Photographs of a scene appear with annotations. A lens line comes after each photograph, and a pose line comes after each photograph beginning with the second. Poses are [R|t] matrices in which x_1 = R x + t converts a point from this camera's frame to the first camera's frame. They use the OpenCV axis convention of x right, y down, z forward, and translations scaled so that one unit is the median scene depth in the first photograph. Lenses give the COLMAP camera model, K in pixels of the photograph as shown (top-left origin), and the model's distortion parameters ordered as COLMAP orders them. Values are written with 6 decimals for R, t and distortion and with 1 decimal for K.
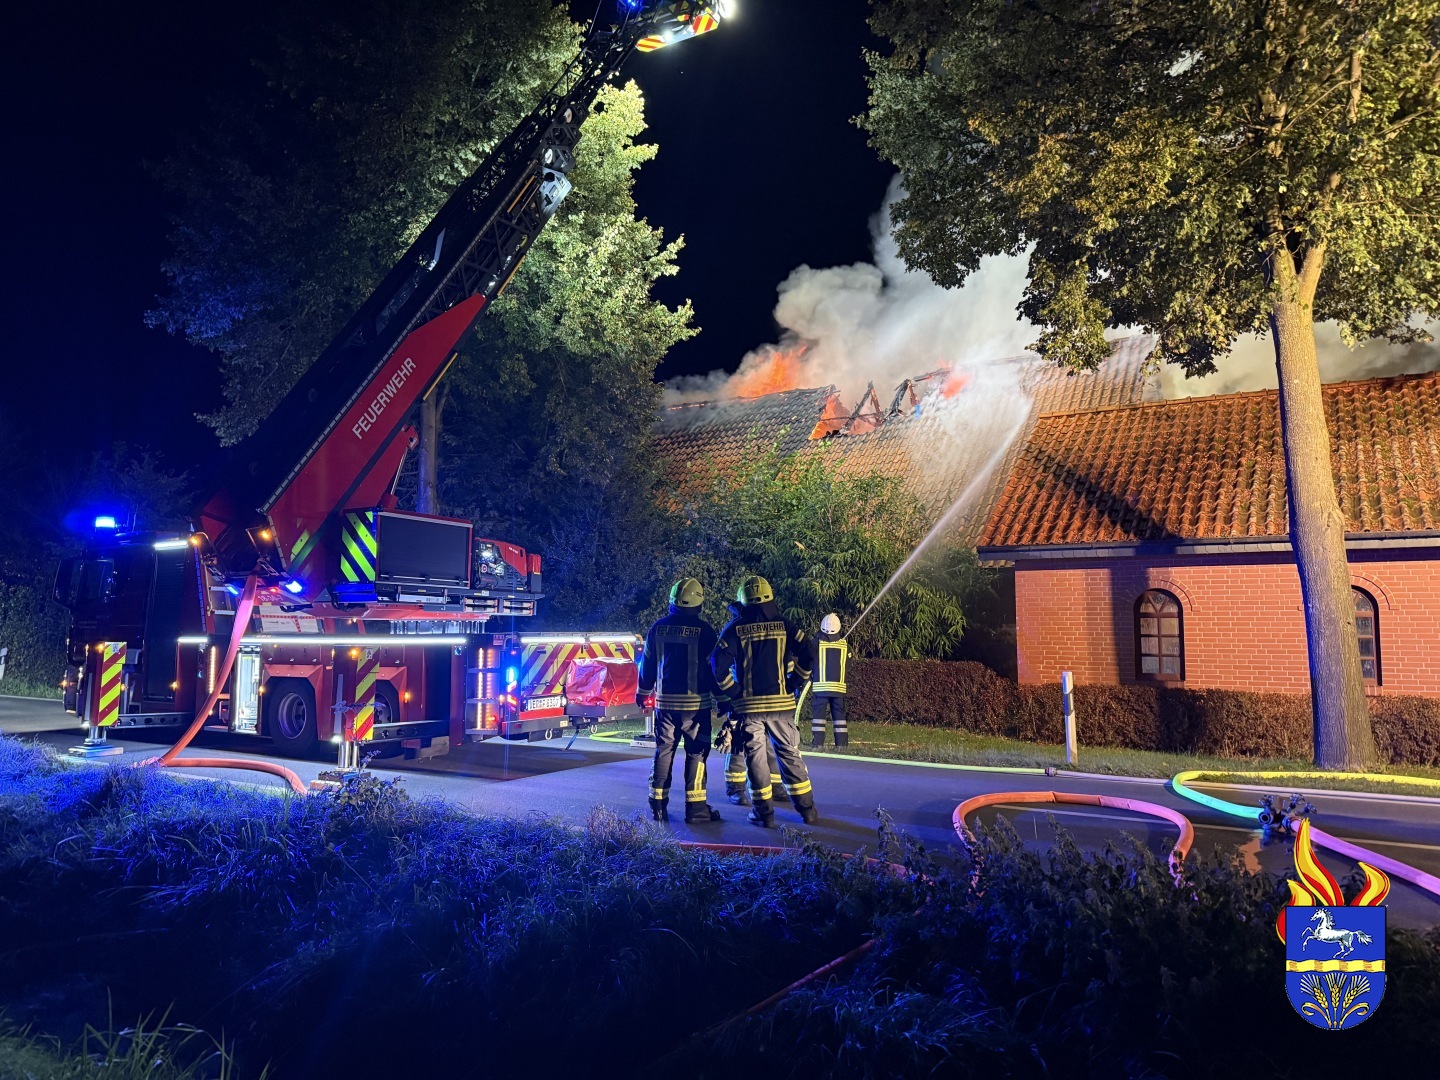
lens RADIAL K [[989.7, 0, 720.0], [0, 989.7, 540.0], [0, 0, 1]] dist [0.084969, 0.000408]
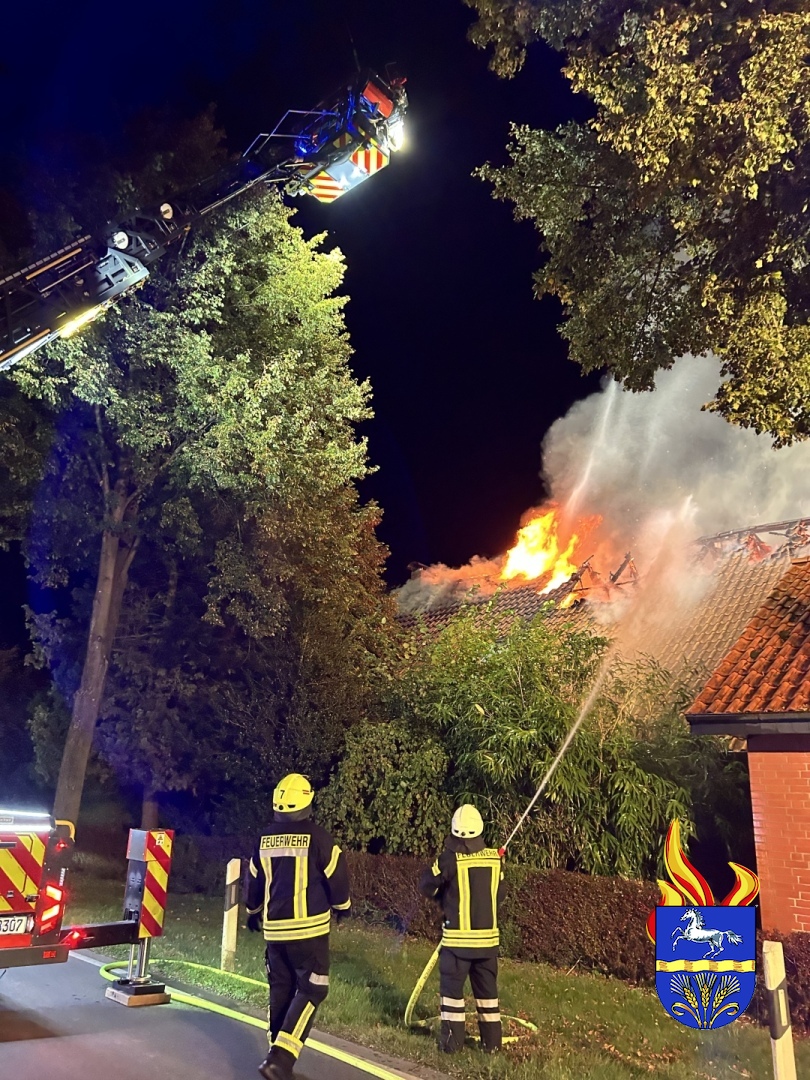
lens RADIAL K [[814.3, 0, 405.0], [0, 814.3, 540.0], [0, 0, 1]] dist [0.029495, -0.002151]
pose [[0.981142, -0.015758, -0.192645, 0.160049], [-0.027487, 0.975166, -0.219762, 0.017522], [0.191324, 0.220913, 0.956343, 0.337610]]
